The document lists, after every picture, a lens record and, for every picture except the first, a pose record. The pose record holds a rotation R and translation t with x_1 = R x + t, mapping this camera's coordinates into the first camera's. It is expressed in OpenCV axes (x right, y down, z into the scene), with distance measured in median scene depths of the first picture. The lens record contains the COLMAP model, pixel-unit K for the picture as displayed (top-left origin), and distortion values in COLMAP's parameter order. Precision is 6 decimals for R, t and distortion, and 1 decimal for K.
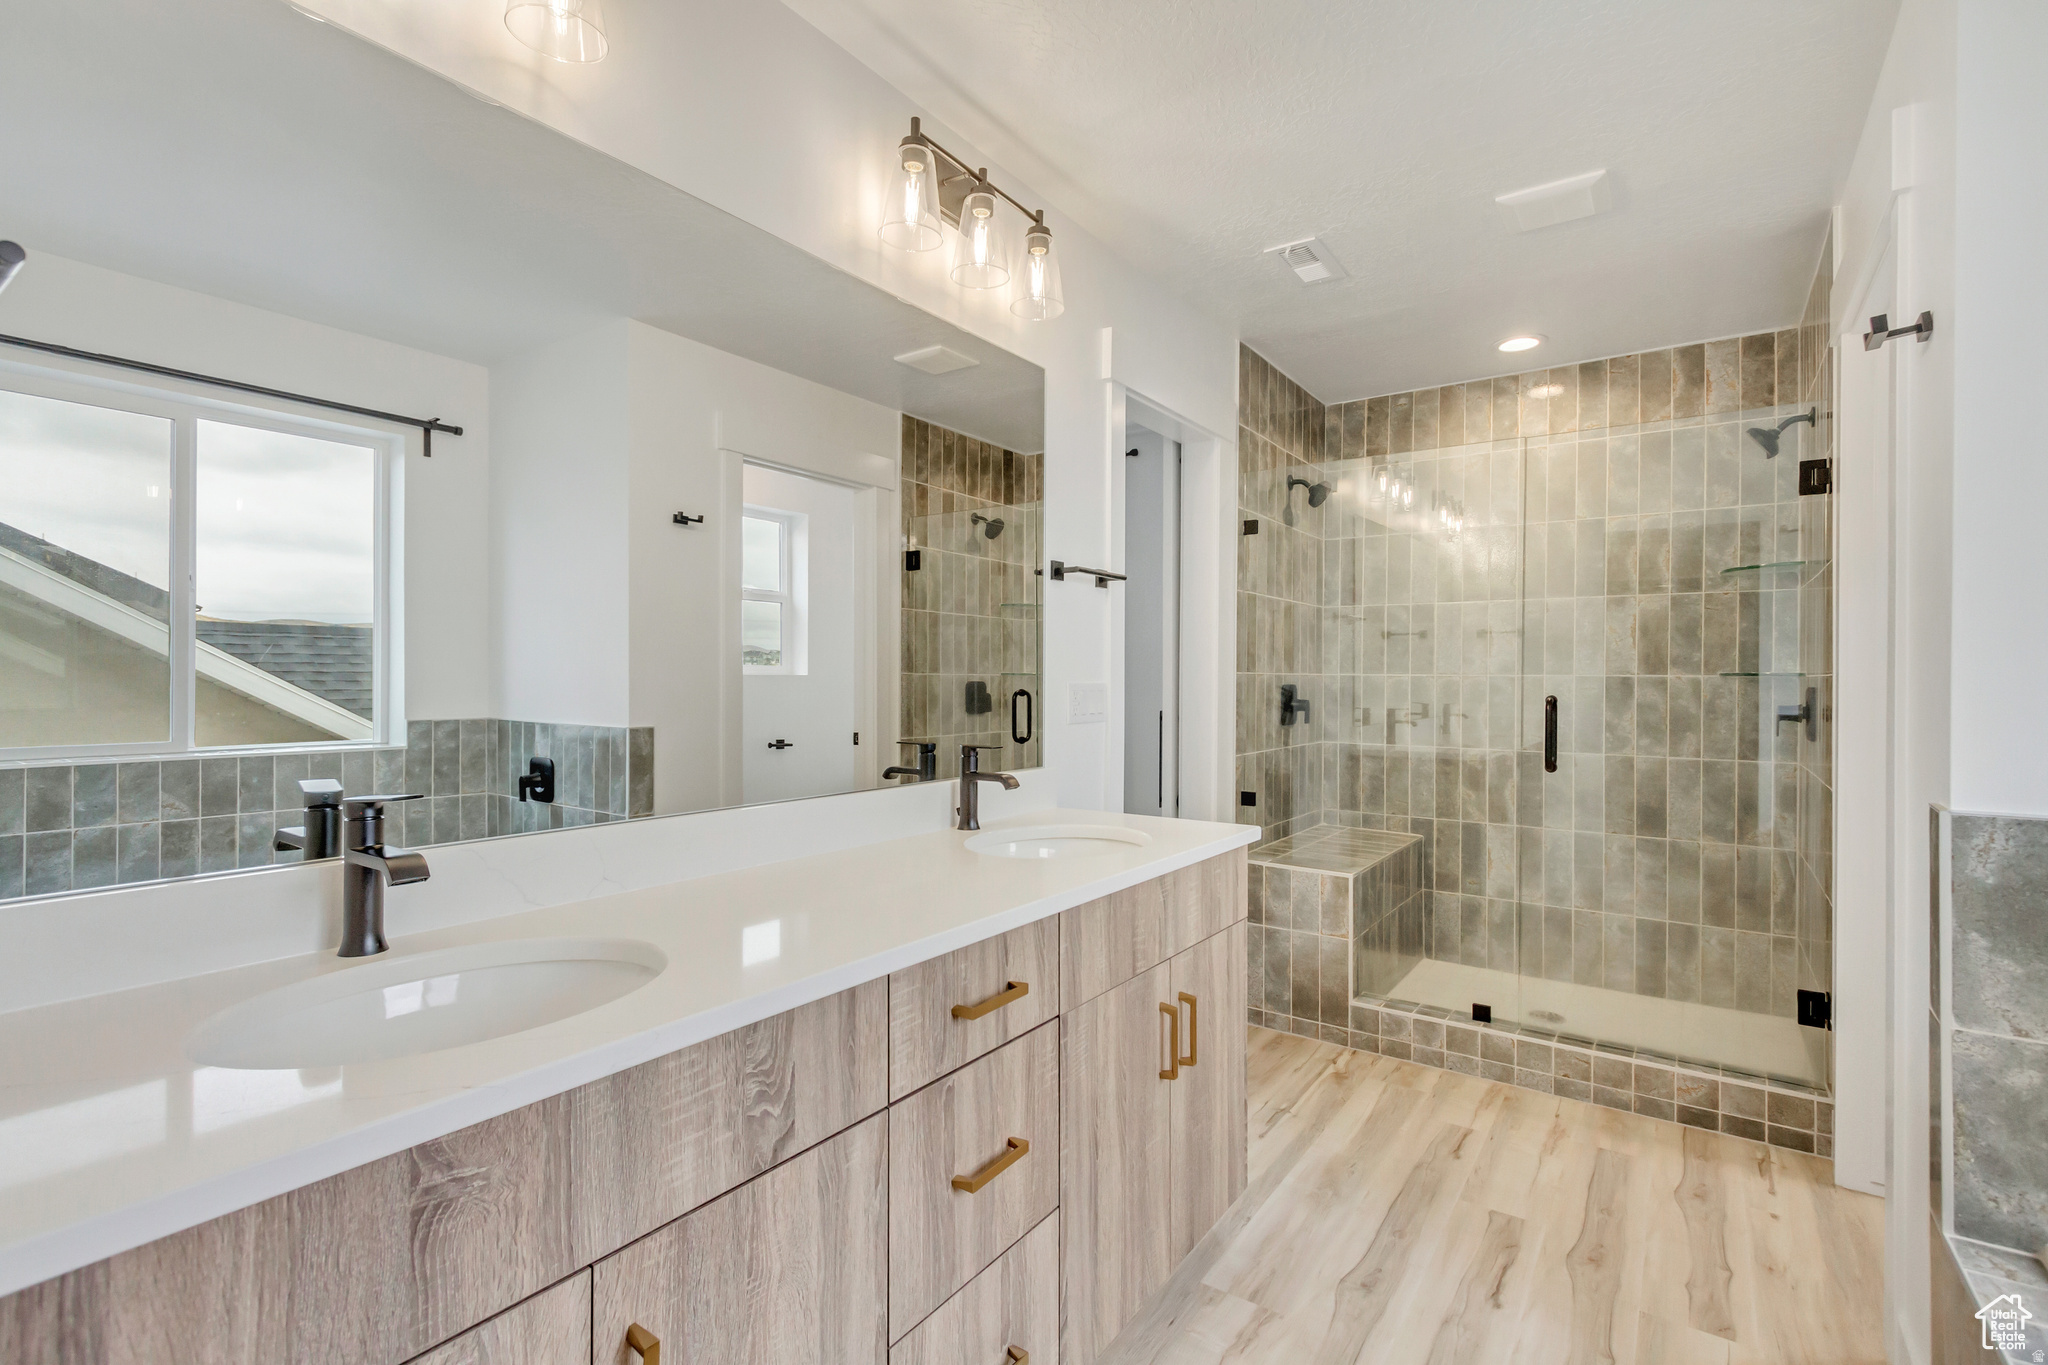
lens RADIAL K [[950.1, 0, 1016.8], [0, 950.1, 680.2], [0, 0, 1]] dist [0.006326, -0.000504]
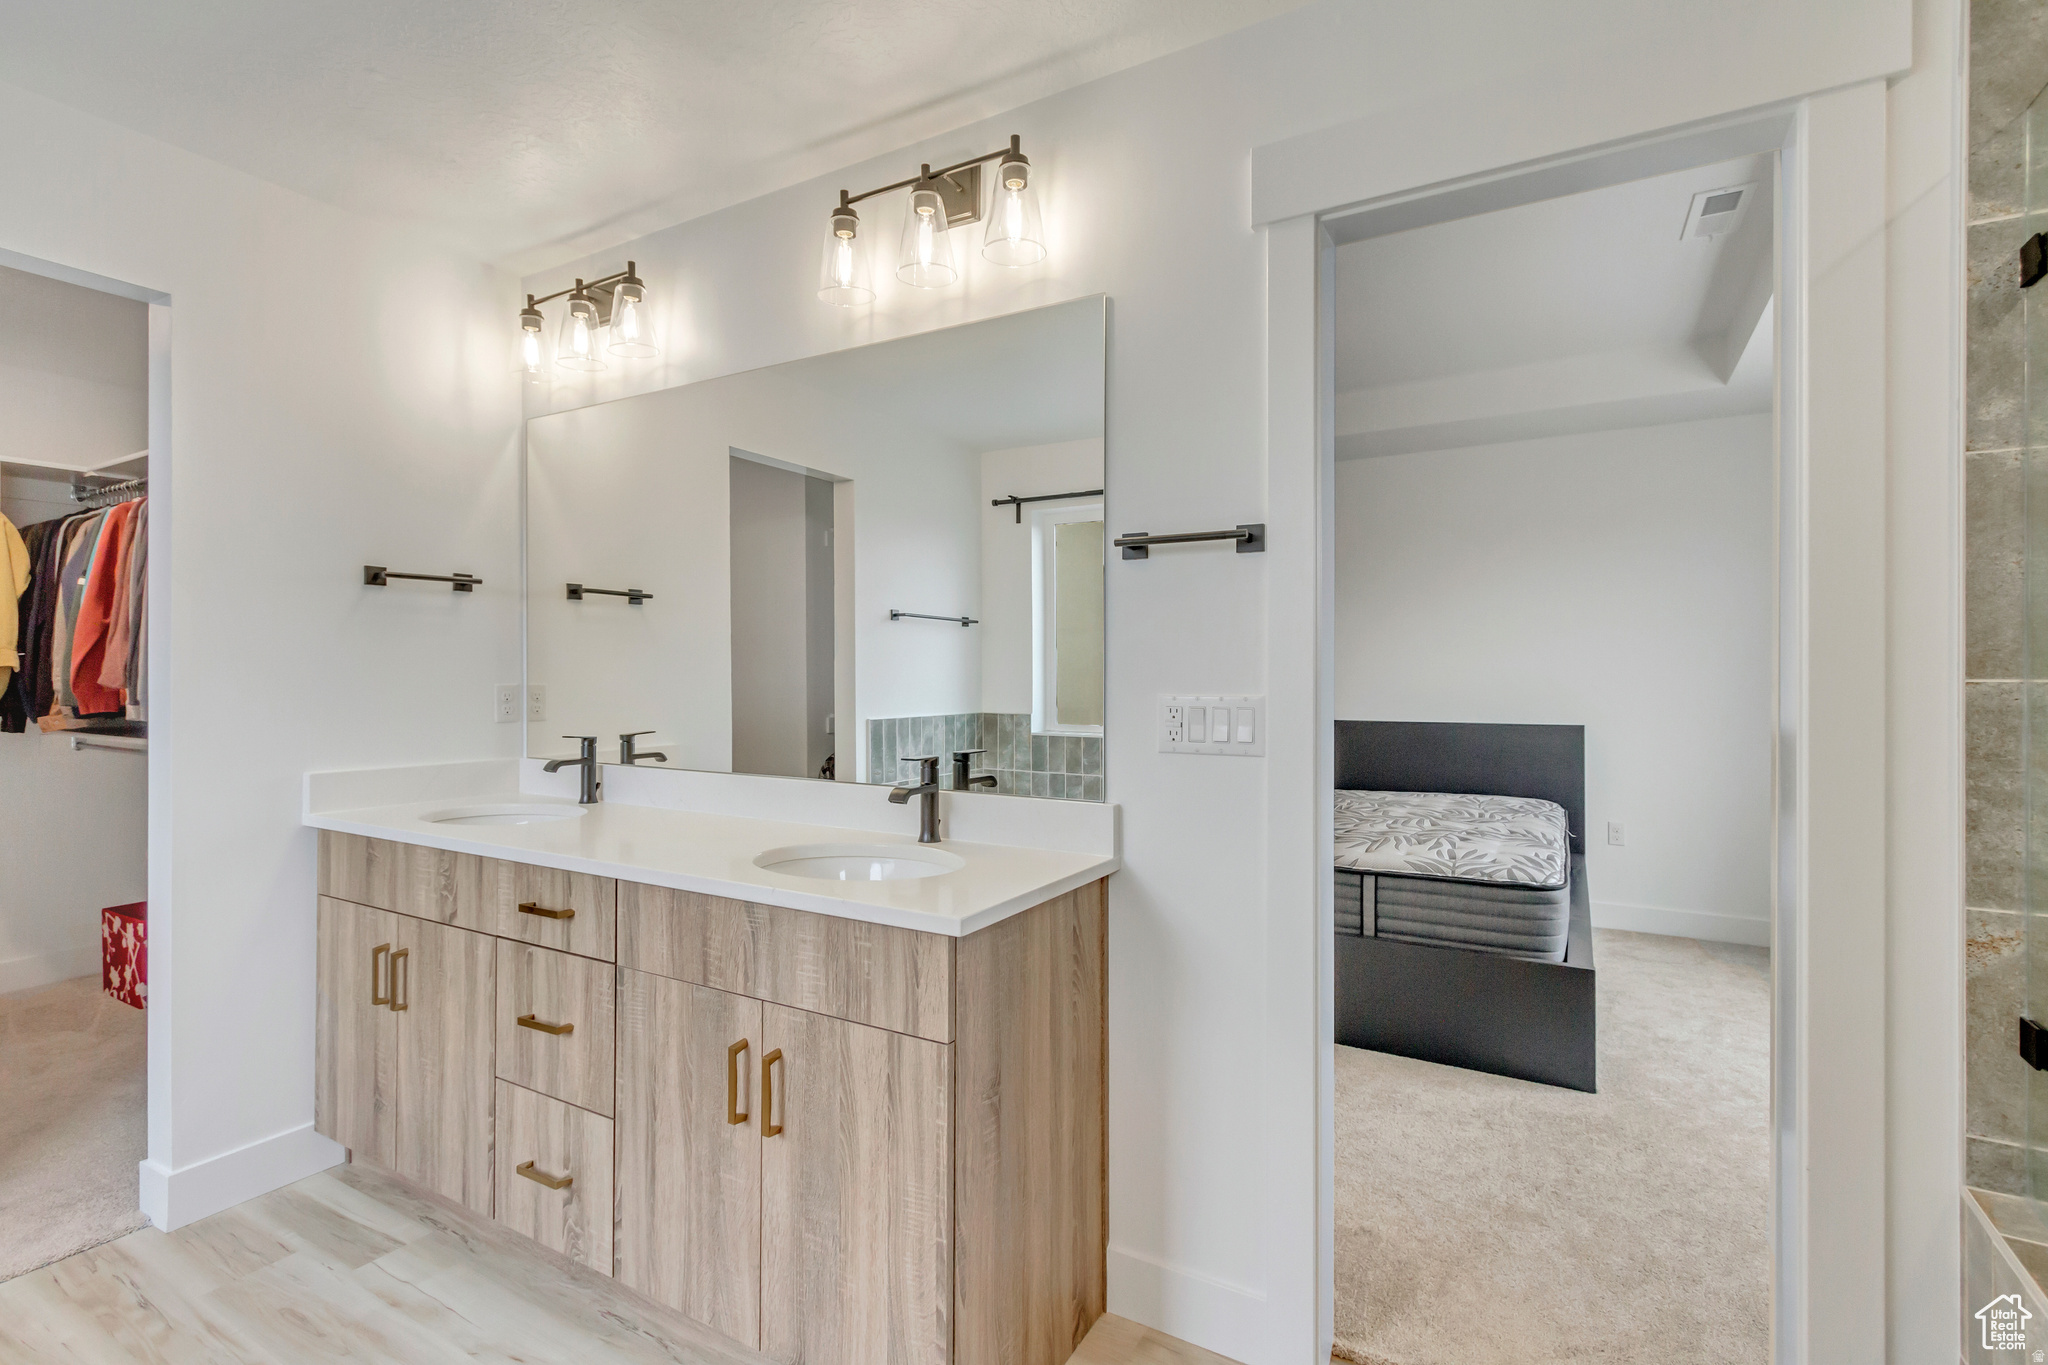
lens RADIAL K [[950.1, 0, 1016.8], [0, 950.1, 680.2], [0, 0, 1]] dist [0.006326, -0.000504]
pose [[0.097992, 0.000649, -0.995187, 1.321343], [-0.010268, 0.999947, -0.000359, -0.017900], [0.995134, 0.010254, 0.097993, 1.396873]]
